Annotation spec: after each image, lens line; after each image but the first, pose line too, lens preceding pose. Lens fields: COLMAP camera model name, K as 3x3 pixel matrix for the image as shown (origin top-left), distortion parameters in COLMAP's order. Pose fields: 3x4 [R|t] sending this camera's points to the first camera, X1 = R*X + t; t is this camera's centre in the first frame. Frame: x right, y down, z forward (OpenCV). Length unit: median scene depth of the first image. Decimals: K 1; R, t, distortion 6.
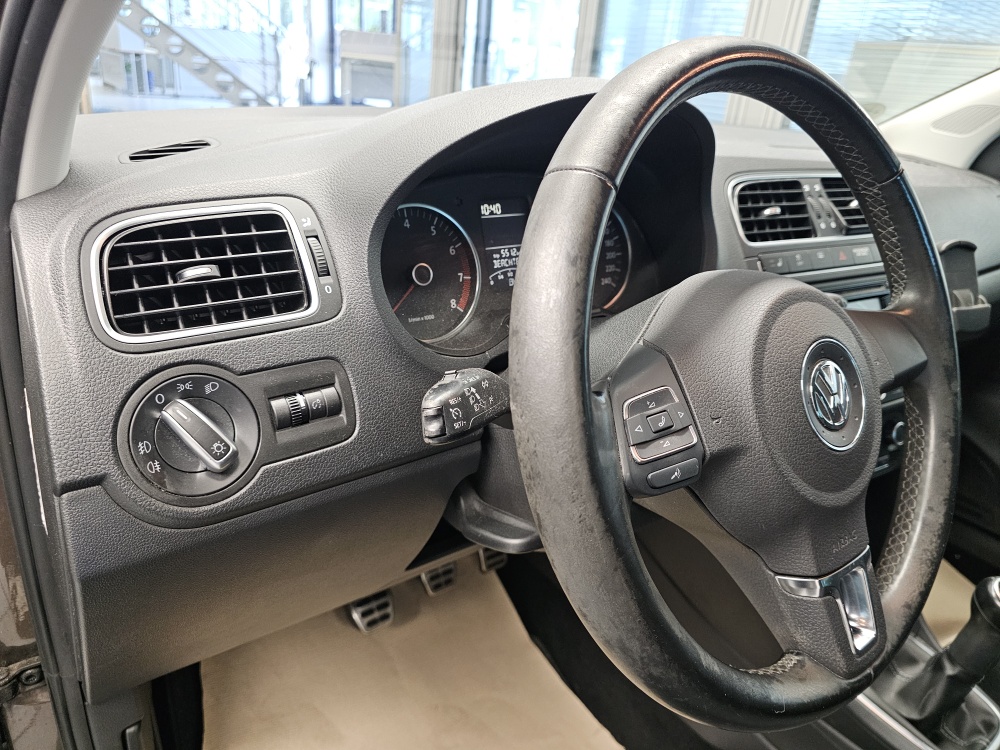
lens RADIAL K [[674.1, 0, 503.7], [0, 674.1, 374.8], [0, 0, 1]] dist [0.066371, -0.071642]
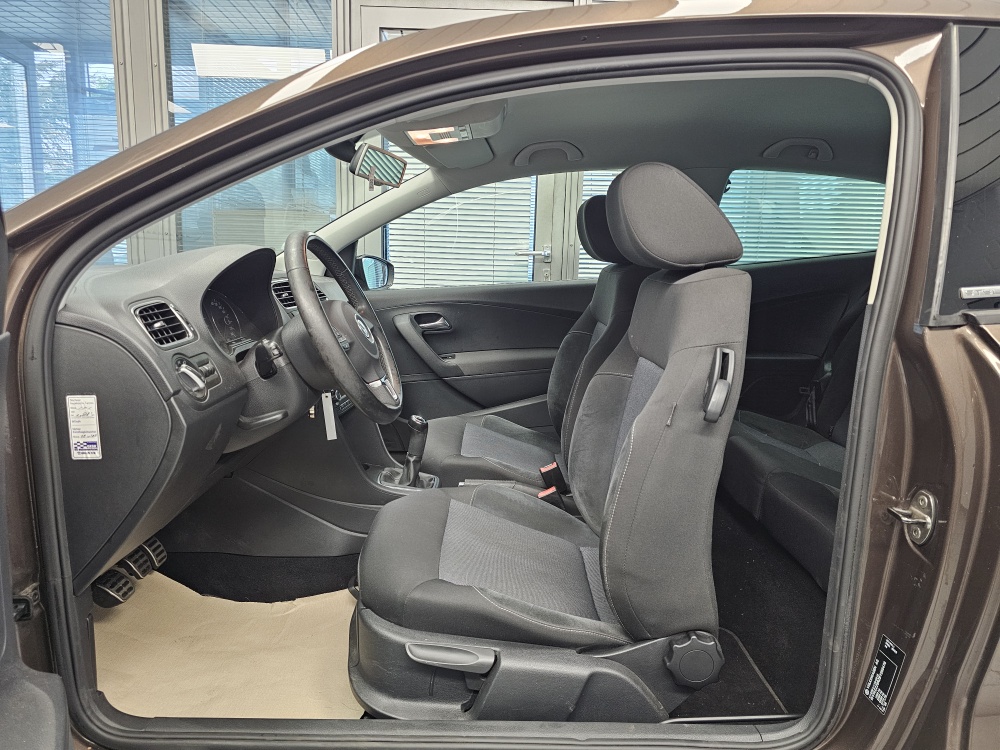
lens RADIAL K [[654.4, 0, 479.9], [0, 654.4, 374.3], [0, 0, 1]] dist [0.065797, -0.061199]
pose [[0.600262, -0.210568, 0.771587, -1.546305], [0.358405, 0.933254, -0.024137, 0.474430], [-0.715005, 0.291029, 0.635665, -1.275424]]
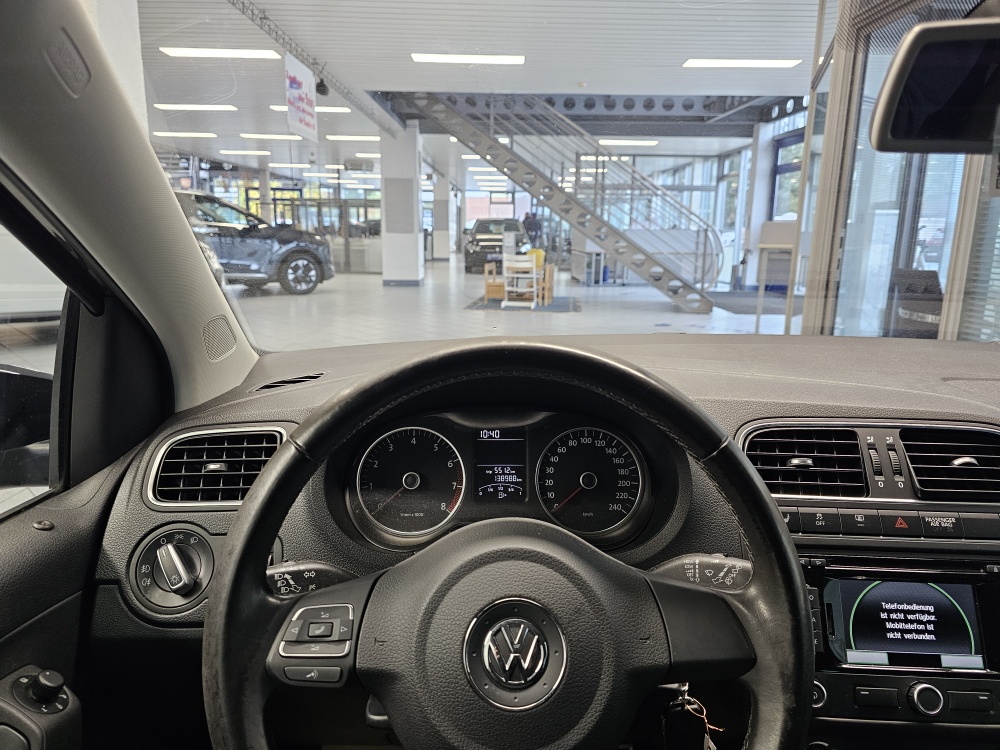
lens RADIAL K [[674.1, 0, 503.7], [0, 674.1, 374.8], [0, 0, 1]] dist [0.066371, -0.071642]
pose [[0.813643, 0.046538, -0.579500, 0.985949], [-0.185369, 0.965531, -0.182727, -0.181349], [0.551021, 0.256095, 0.794224, 0.022561]]
